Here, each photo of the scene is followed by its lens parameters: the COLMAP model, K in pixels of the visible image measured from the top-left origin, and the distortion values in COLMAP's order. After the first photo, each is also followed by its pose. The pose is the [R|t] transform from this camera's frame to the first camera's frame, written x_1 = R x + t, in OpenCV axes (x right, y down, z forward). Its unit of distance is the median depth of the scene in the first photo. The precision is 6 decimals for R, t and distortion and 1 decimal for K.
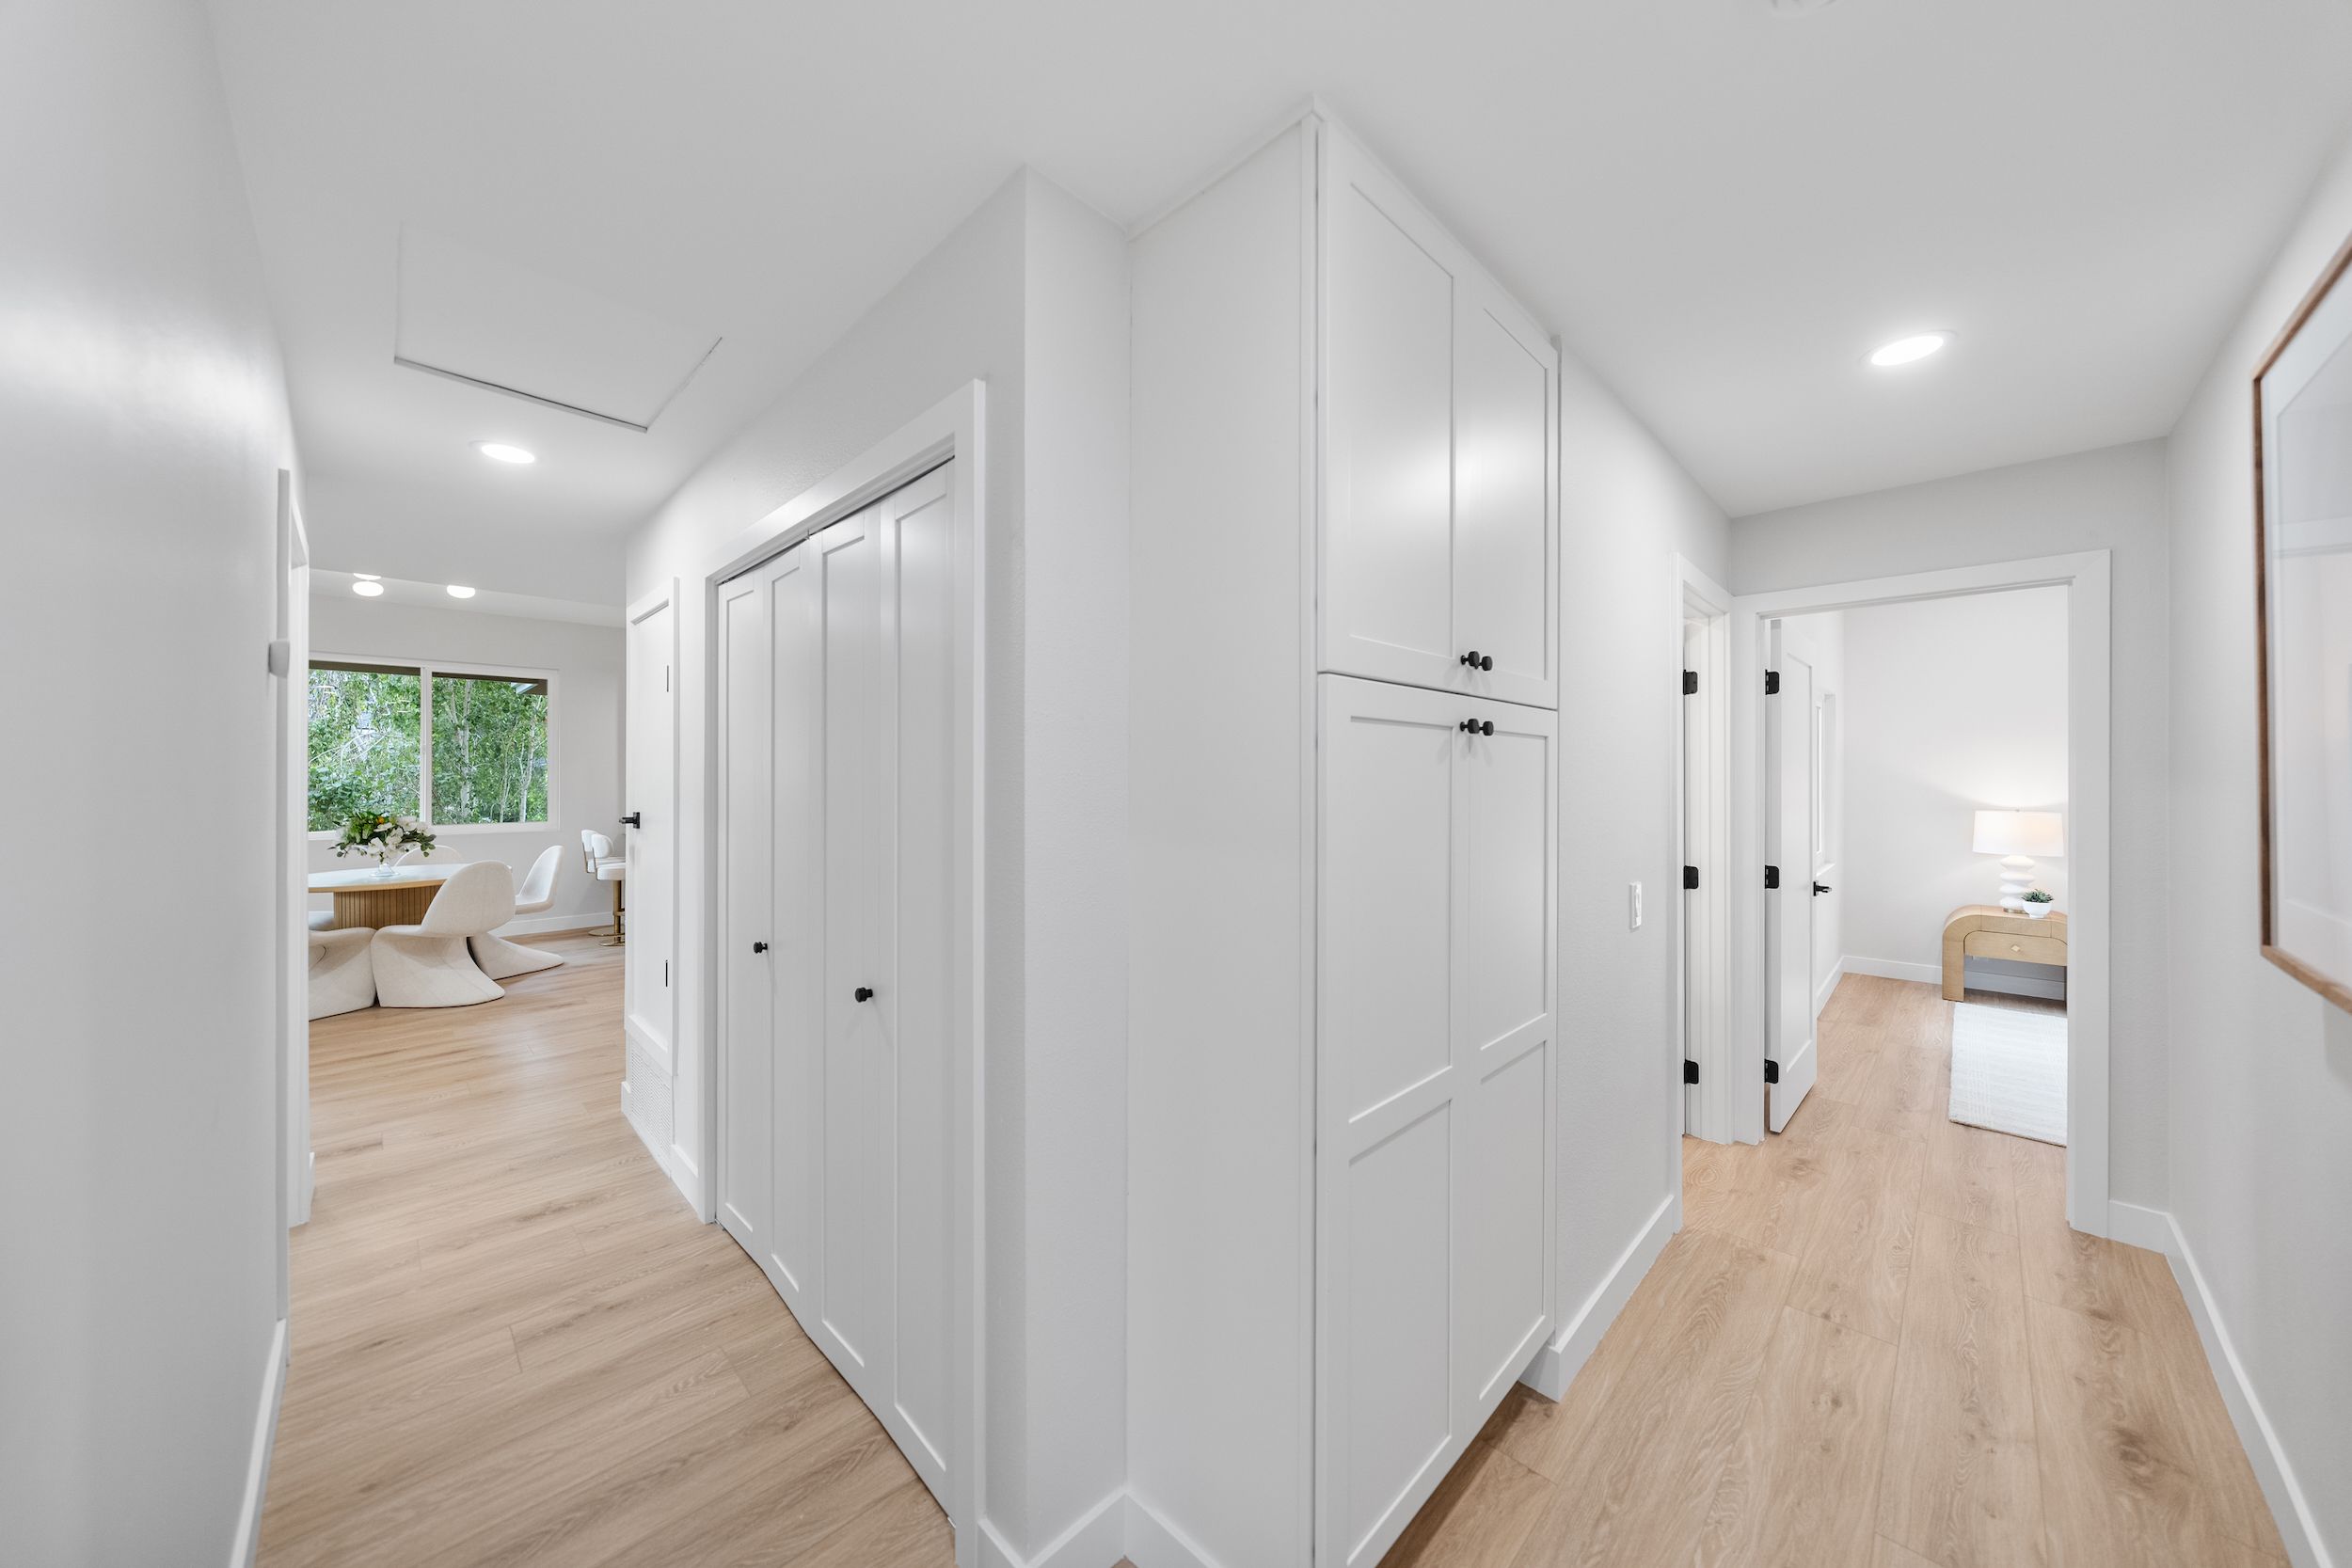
lens RADIAL K [[807.0, 0, 1184.4], [0, 807.0, 771.2], [0, 0, 1]] dist [-0.000721, -0.000049]
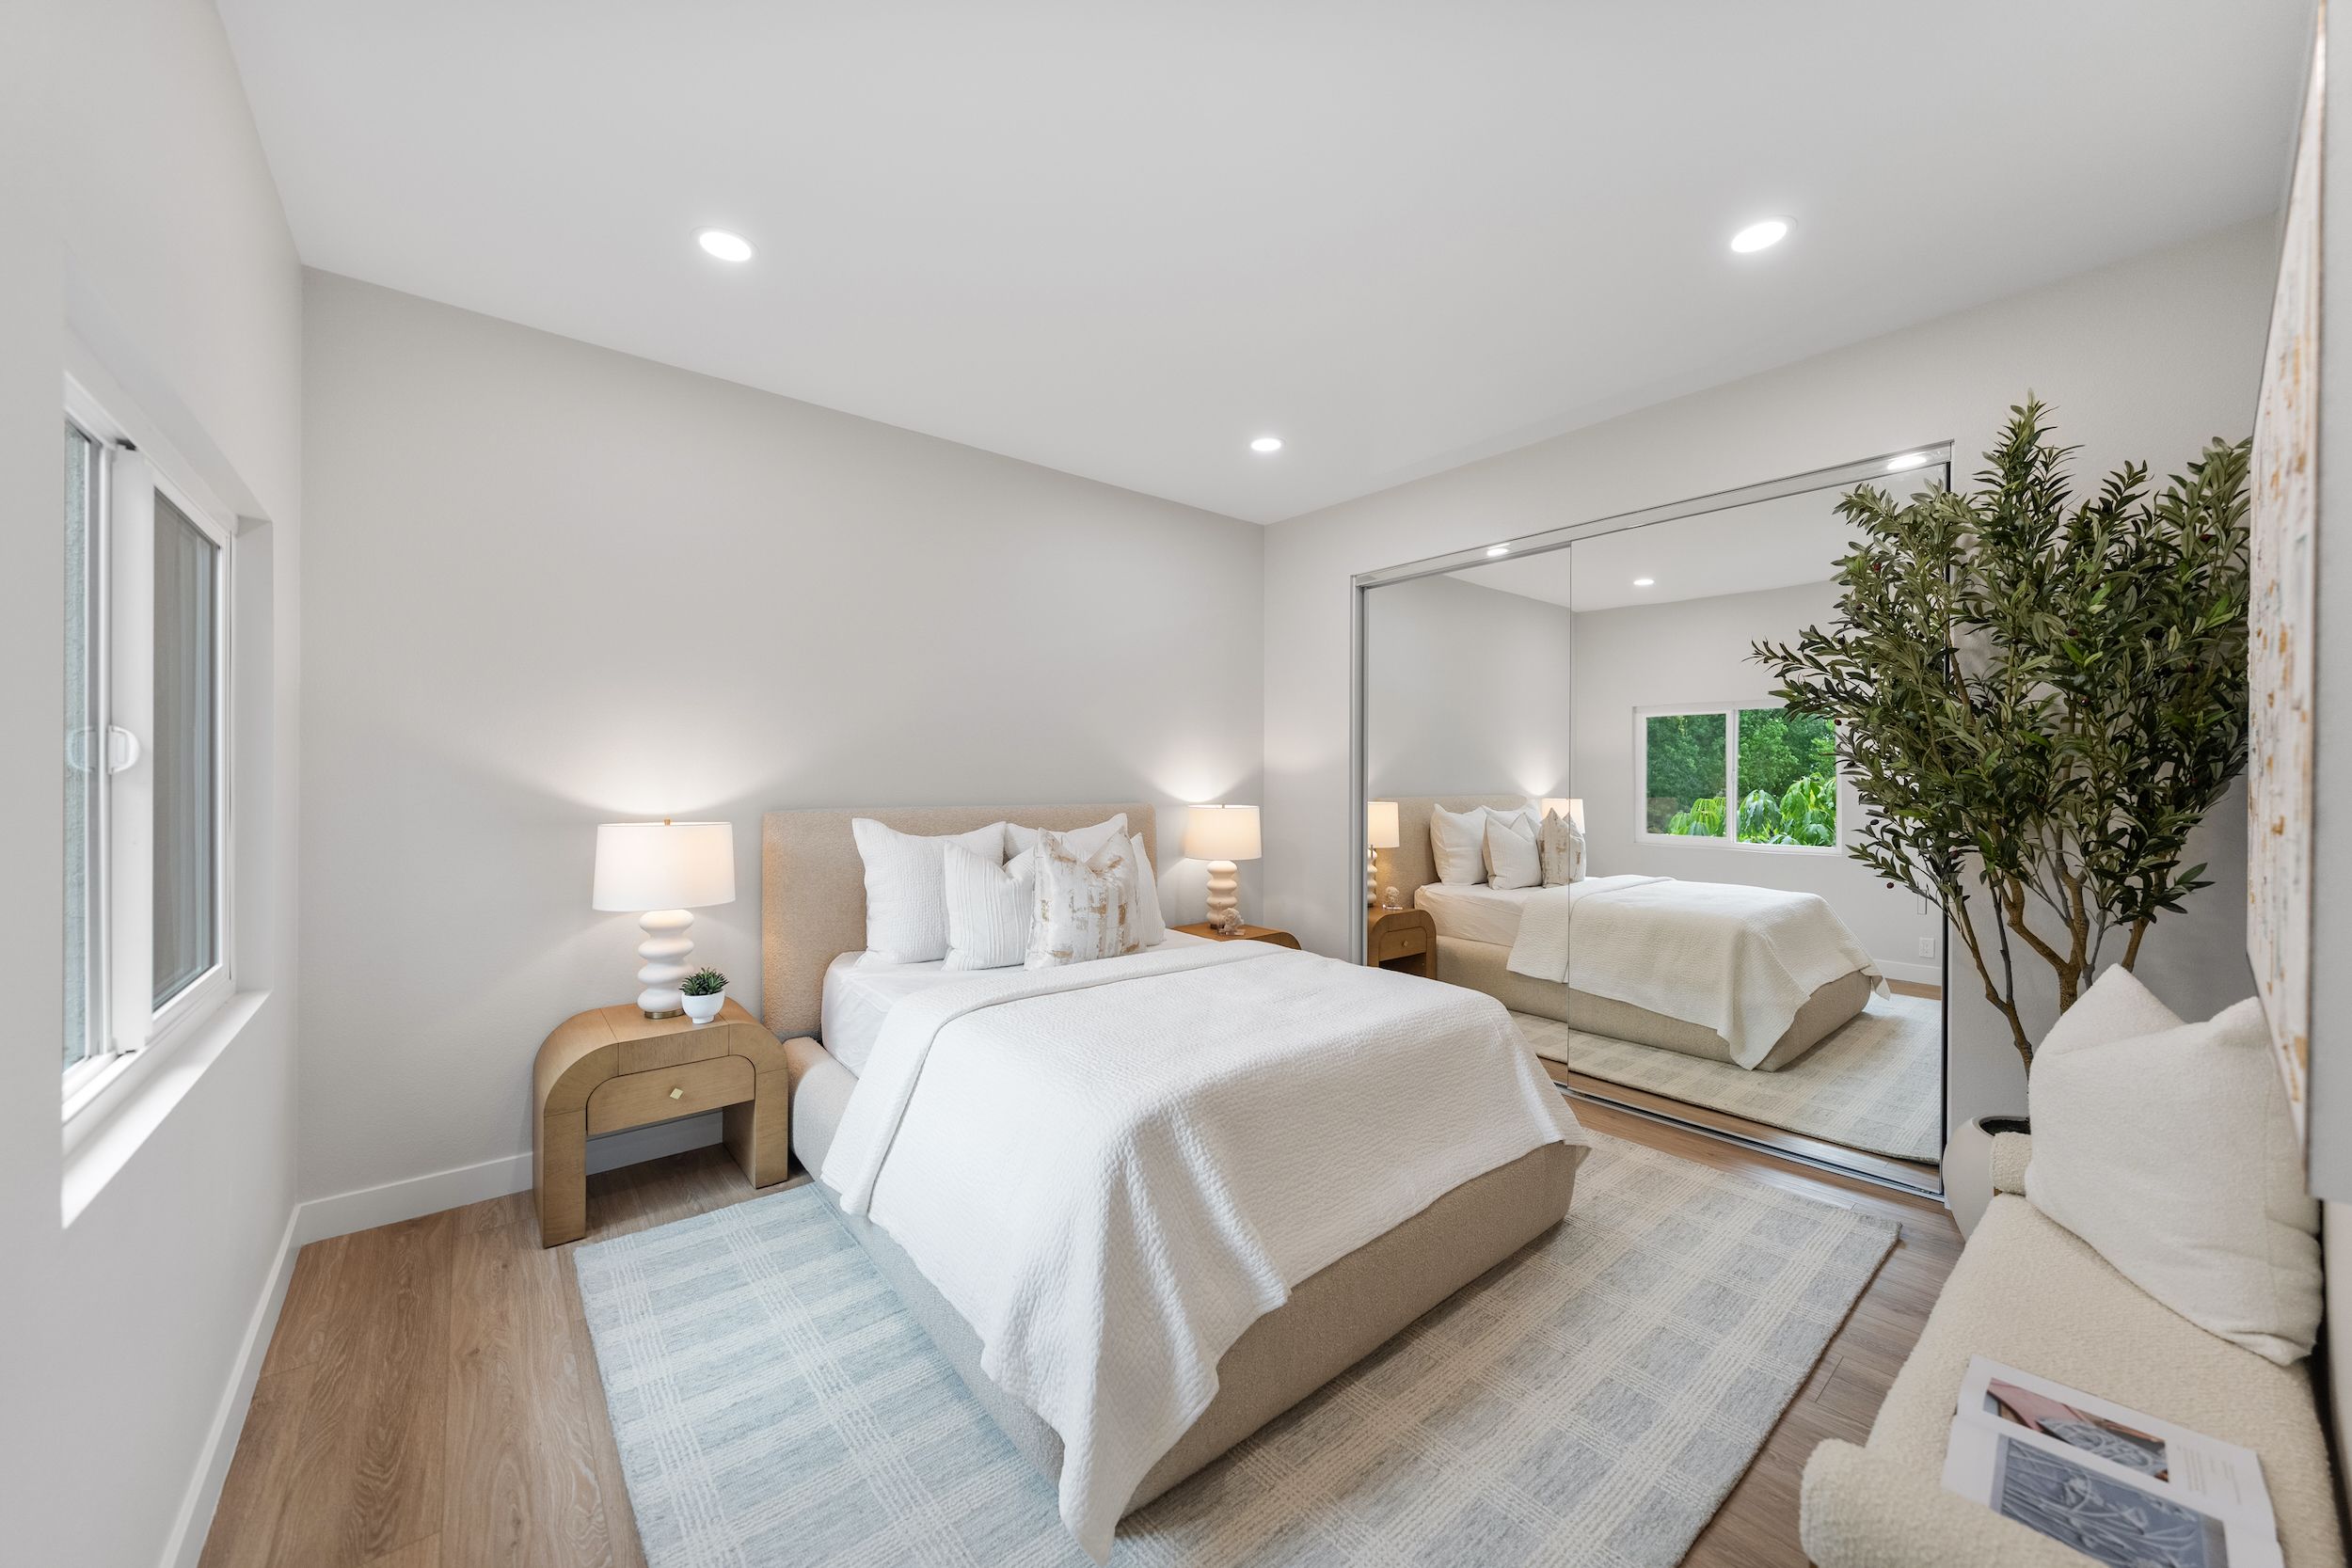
lens RADIAL K [[860.5, 0, 1183.9], [0, 860.5, 777.8], [0, 0, 1]] dist [0.001760, 0.000031]
pose [[0.088541, -0.001395, 0.996072, 0.502962], [0.000420, 0.999999, 0.001363, 0.019844], [-0.996072, 0.000298, 0.088541, 0.613692]]
